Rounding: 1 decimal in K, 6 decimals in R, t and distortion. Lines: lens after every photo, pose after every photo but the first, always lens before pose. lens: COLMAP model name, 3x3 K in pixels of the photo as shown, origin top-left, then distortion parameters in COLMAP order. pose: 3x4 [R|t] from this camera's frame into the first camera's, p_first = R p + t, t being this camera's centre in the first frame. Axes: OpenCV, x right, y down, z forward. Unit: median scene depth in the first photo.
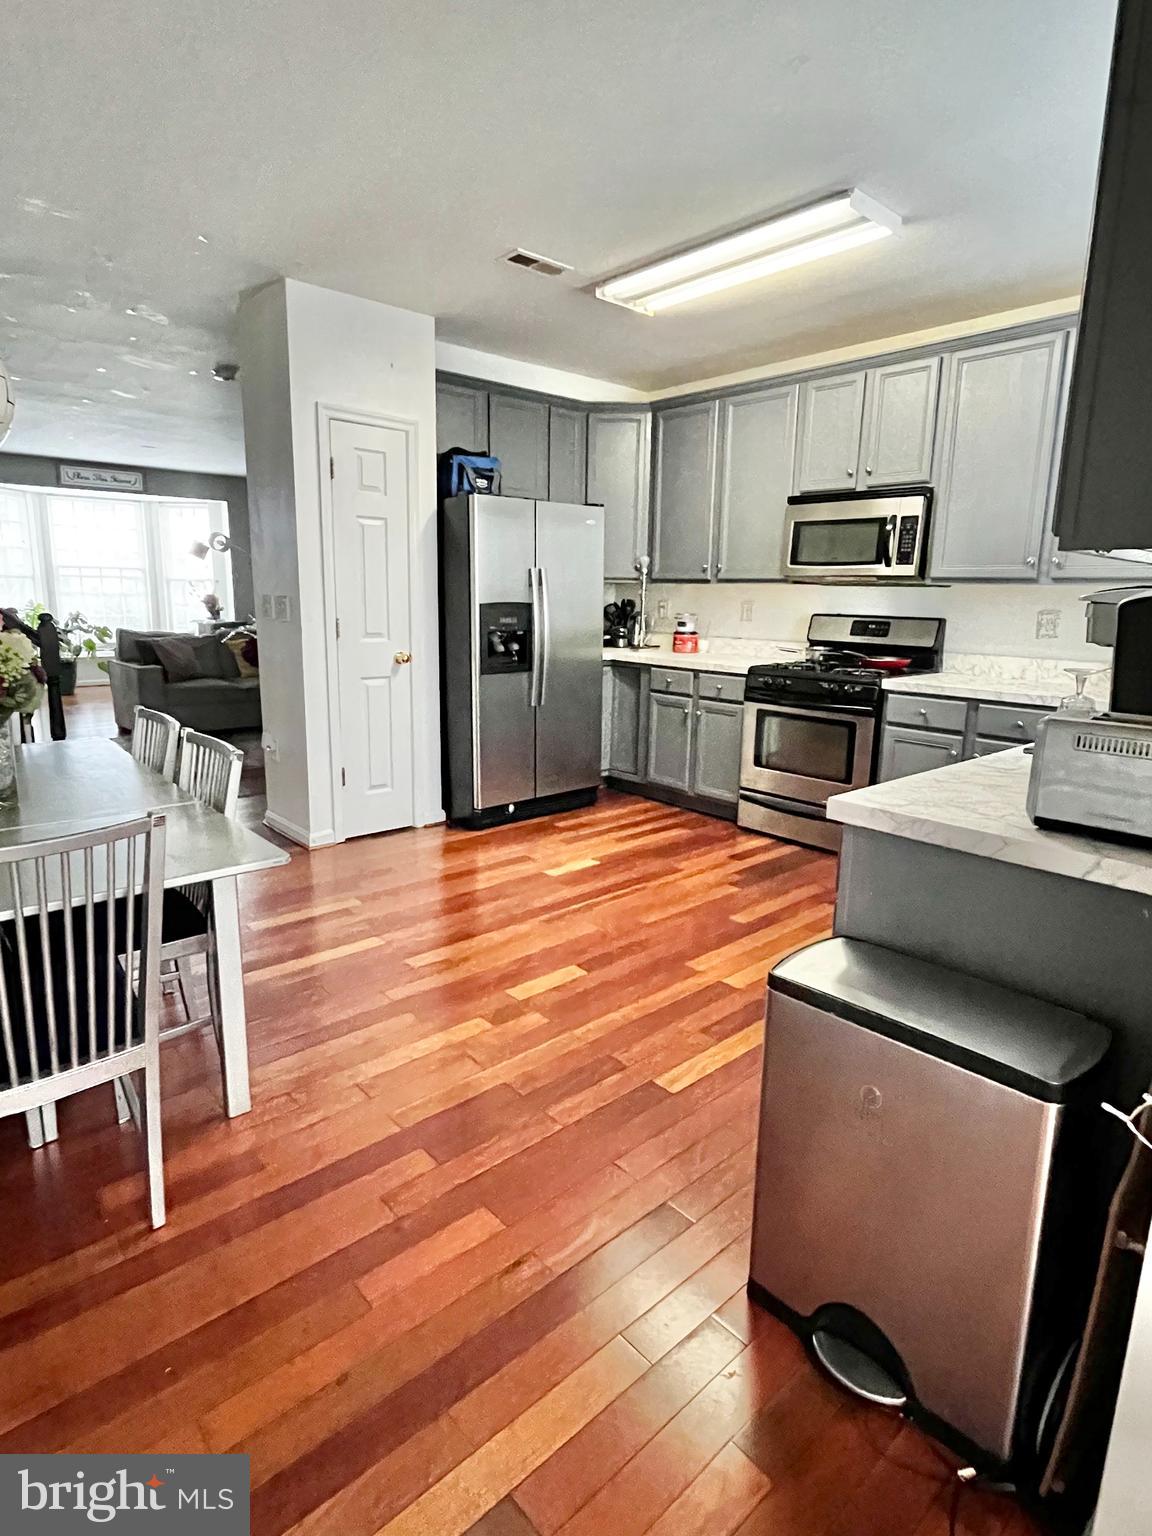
lens RADIAL K [[821.0, 0, 575.9], [0, 821.0, 763.6], [0, 0, 1]] dist [-0.004316, -0.001443]
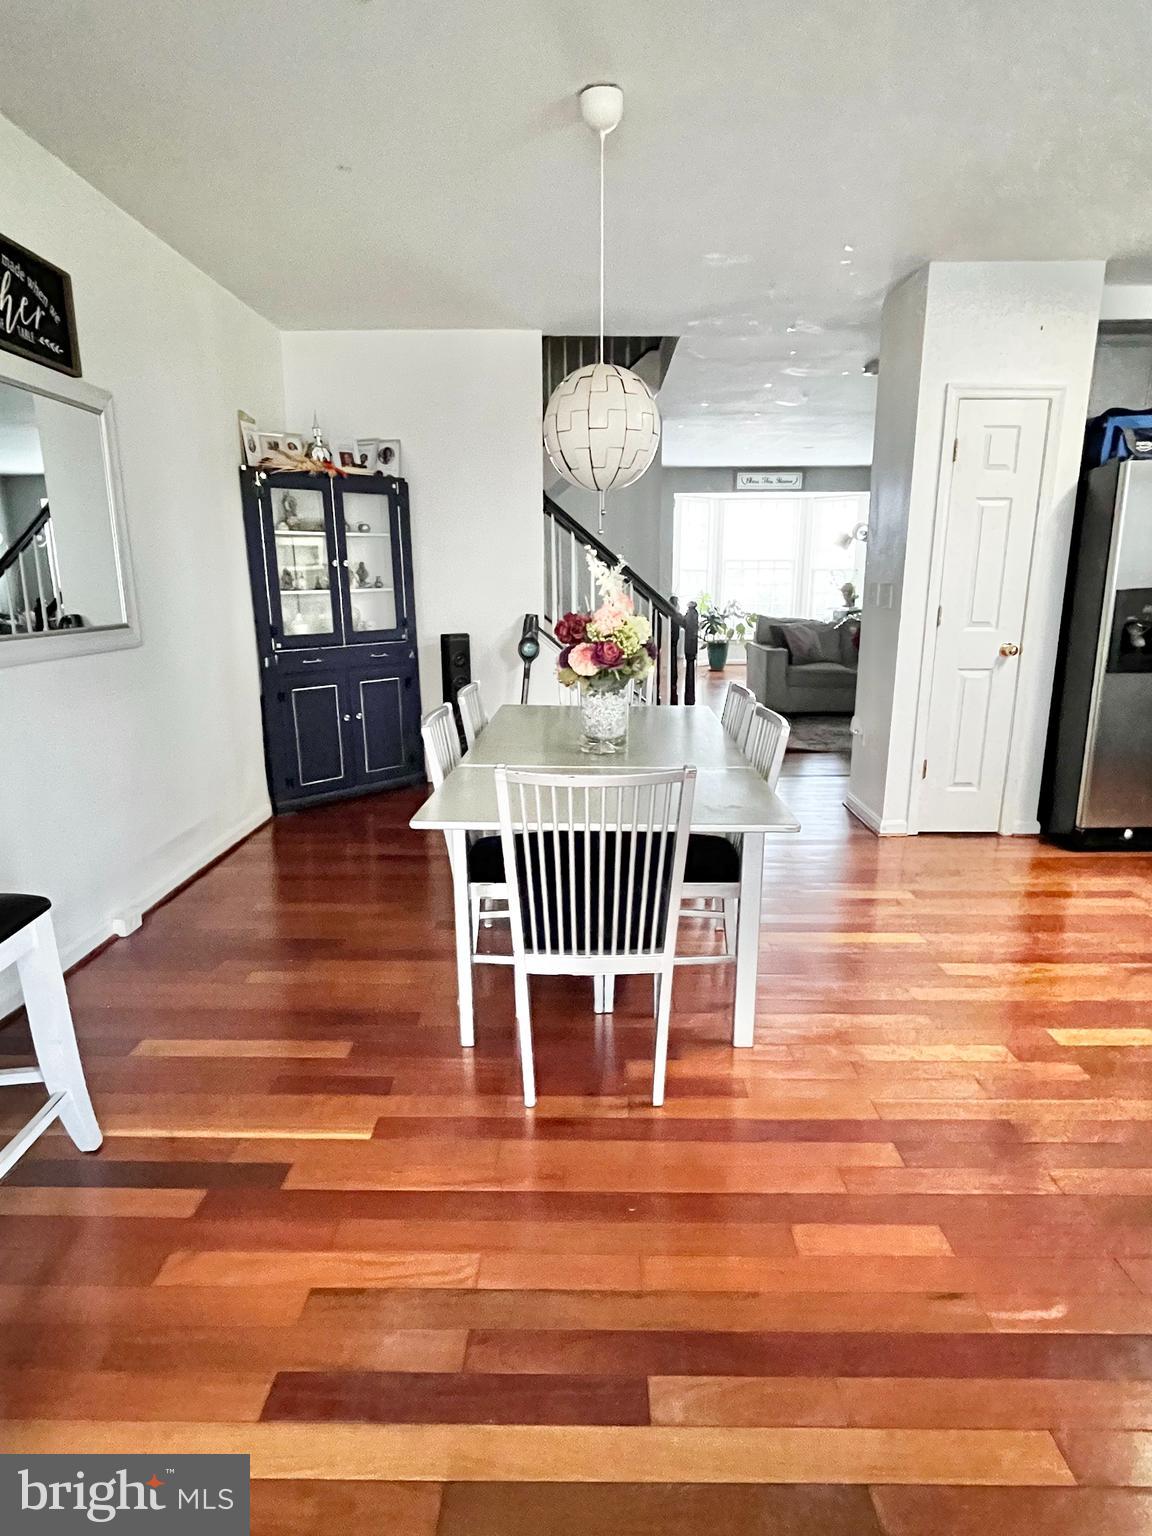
lens RADIAL K [[821.0, 0, 575.9], [0, 821.0, 763.6], [0, 0, 1]] dist [-0.004316, -0.001443]
pose [[0.734627, 0.130574, -0.665788, 0.059130], [-0.121032, 0.990787, 0.060766, 0.000772], [0.667588, 0.035942, 0.743663, -0.002765]]
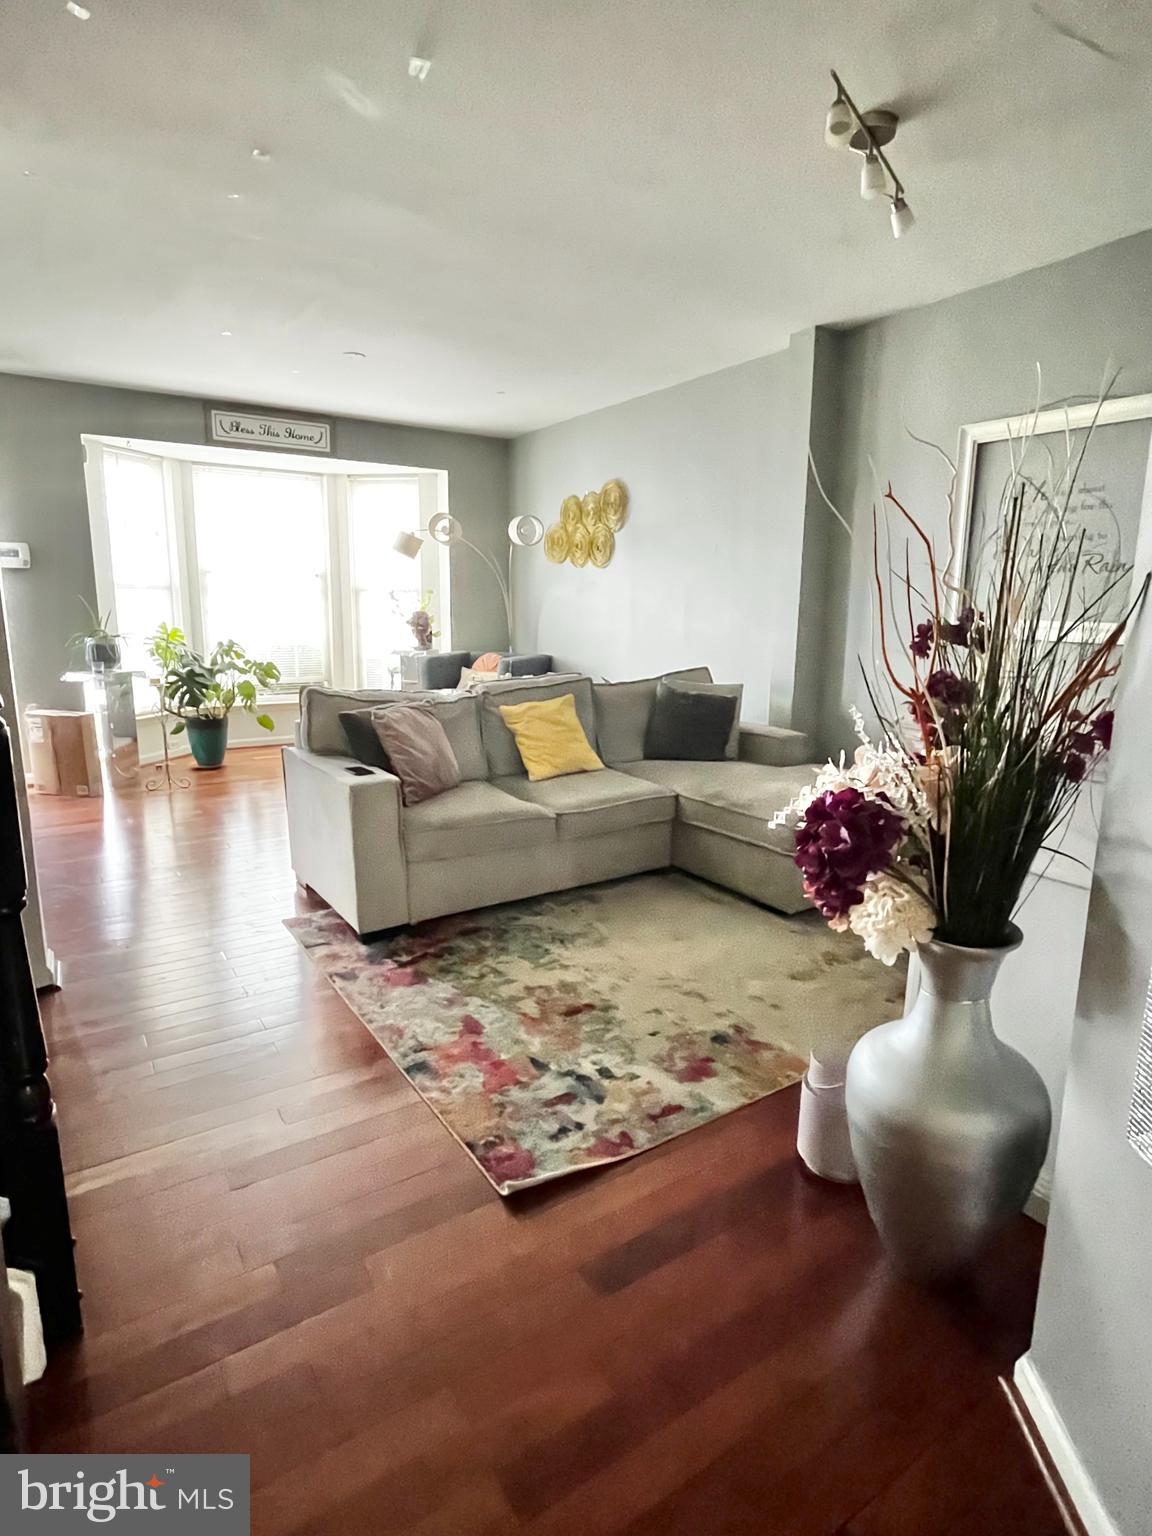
lens RADIAL K [[821.0, 0, 575.9], [0, 821.0, 763.6], [0, 0, 1]] dist [-0.004316, -0.001443]
pose [[0.989562, 0.021925, -0.142433, -0.522151], [-0.023153, 0.999708, -0.006971, -0.191709], [0.142238, 0.010196, 0.989780, 0.852783]]
